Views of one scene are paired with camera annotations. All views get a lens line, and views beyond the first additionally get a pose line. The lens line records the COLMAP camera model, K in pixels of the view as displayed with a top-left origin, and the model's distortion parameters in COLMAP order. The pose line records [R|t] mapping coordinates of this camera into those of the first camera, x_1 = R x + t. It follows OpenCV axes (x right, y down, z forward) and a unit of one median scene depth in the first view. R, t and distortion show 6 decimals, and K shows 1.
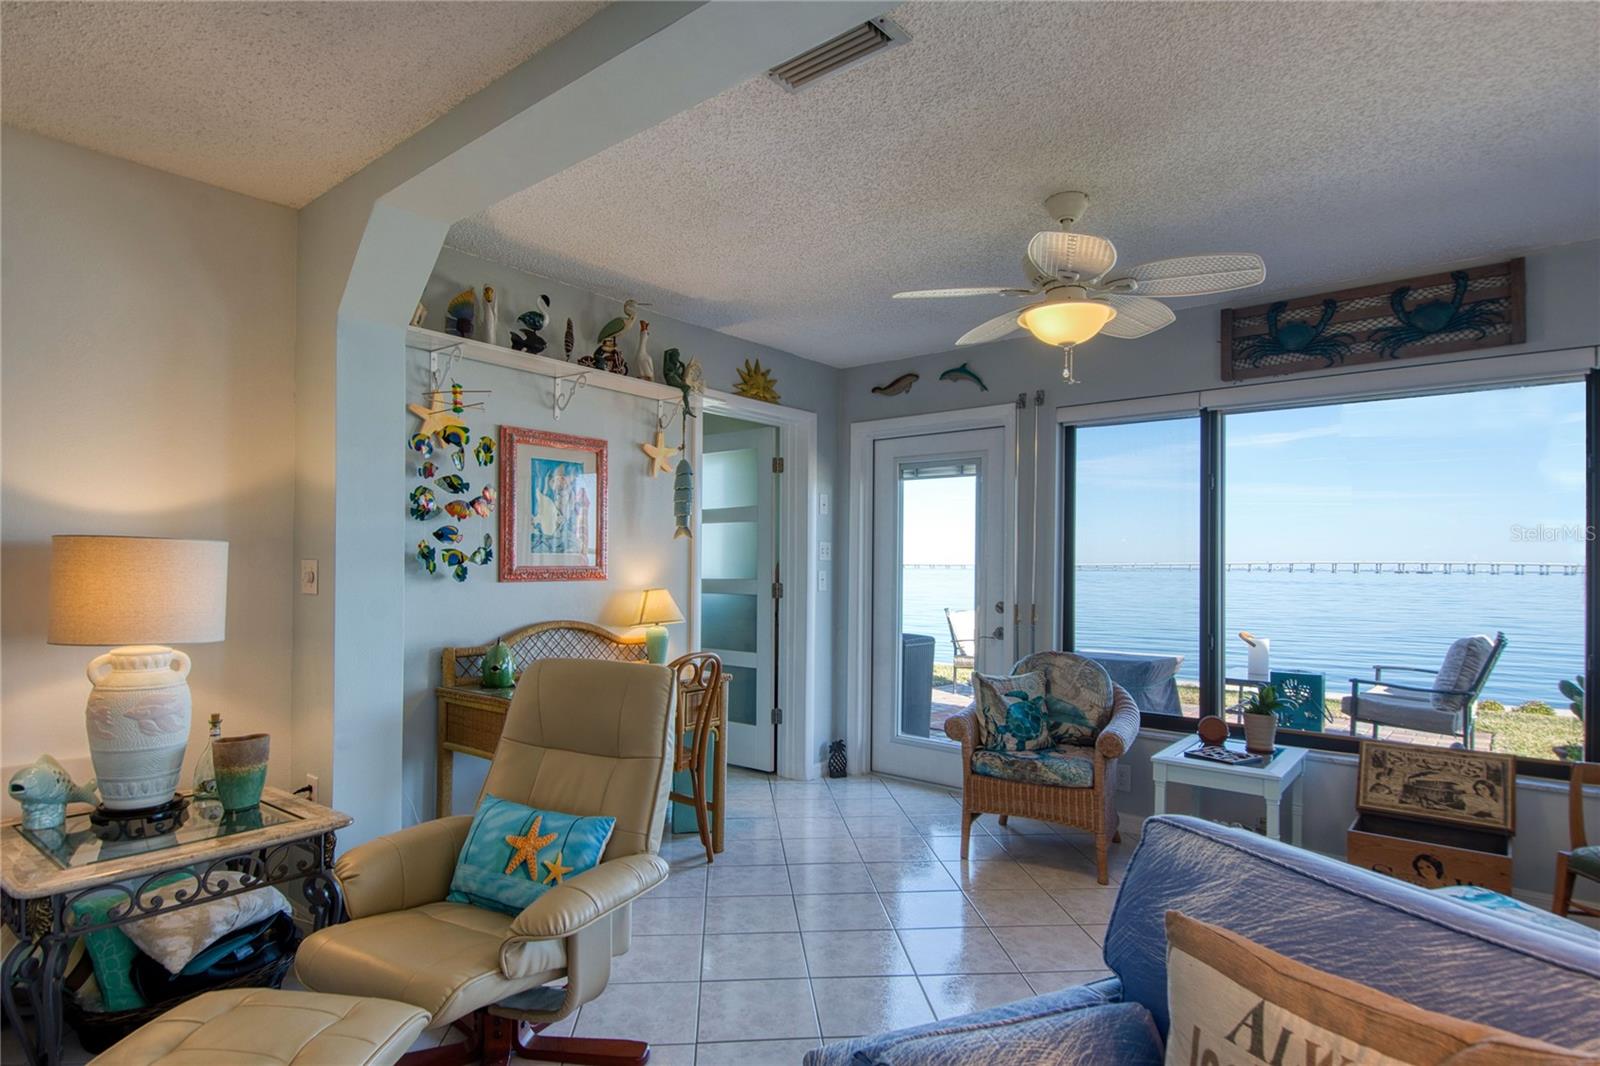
lens RADIAL K [[819.6, 0, 827.0], [0, 819.6, 556.5], [0, 0, 1]] dist [0.024321, -0.023915]
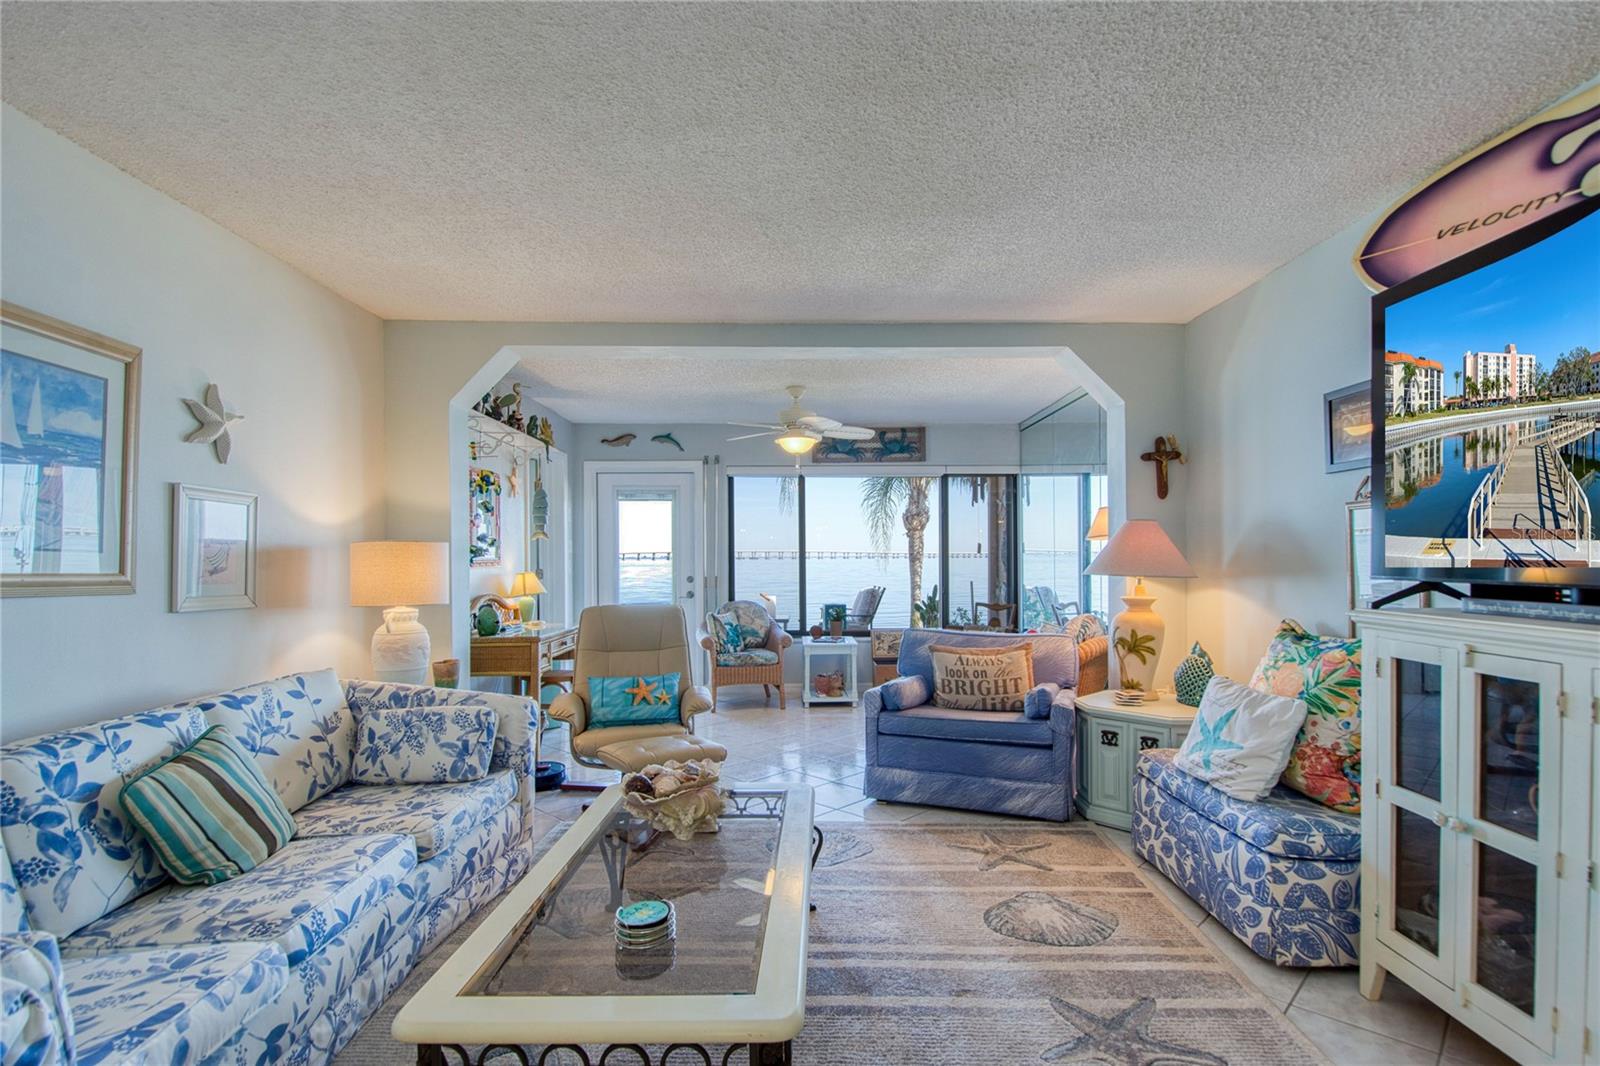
lens RADIAL K [[772.3, 0, 802.8], [0, 772.3, 557.6], [0, 0, 1]] dist [0.027192, -0.029710]
pose [[0.770342, -0.016715, 0.637412, -0.819202], [0.004713, 0.999778, 0.020522, -0.019555], [-0.637614, -0.012805, 0.770250, -0.496043]]
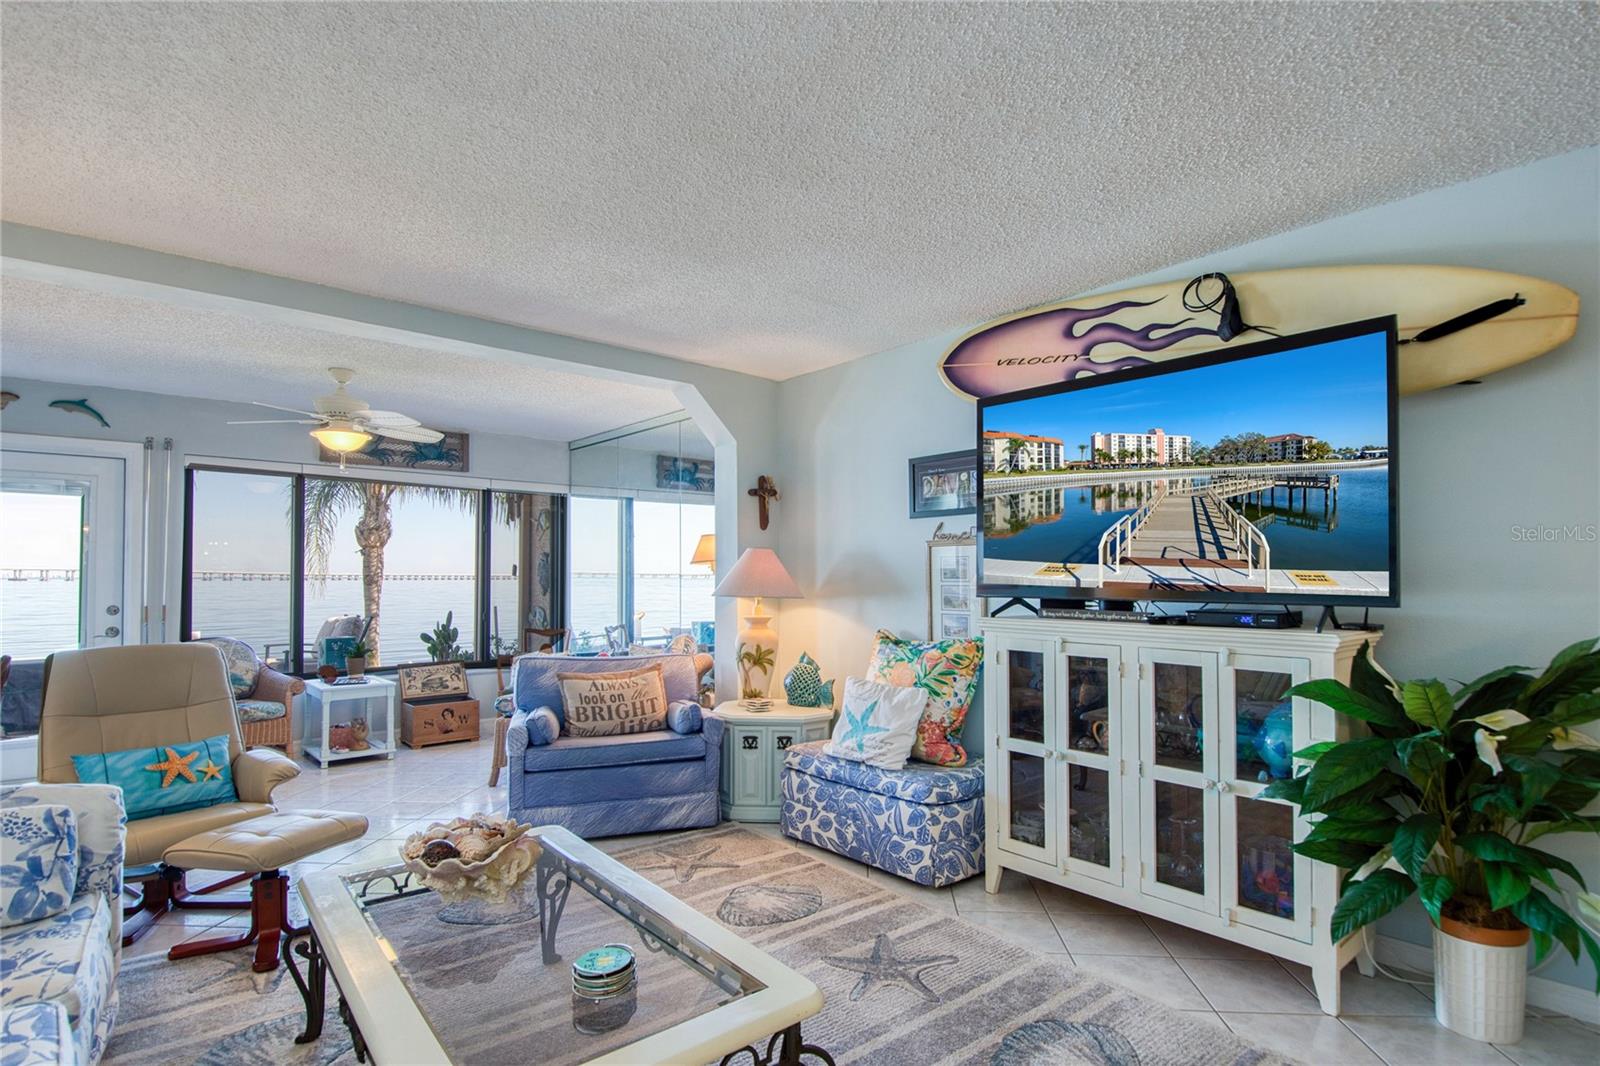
lens RADIAL K [[819.6, 0, 827.0], [0, 819.6, 556.5], [0, 0, 1]] dist [0.024321, -0.023915]
pose [[0.165212, 0.013485, 0.986166, -1.036372], [-0.013126, 0.999848, -0.011473, -0.020538], [-0.986171, -0.011048, 0.165363, -0.280415]]
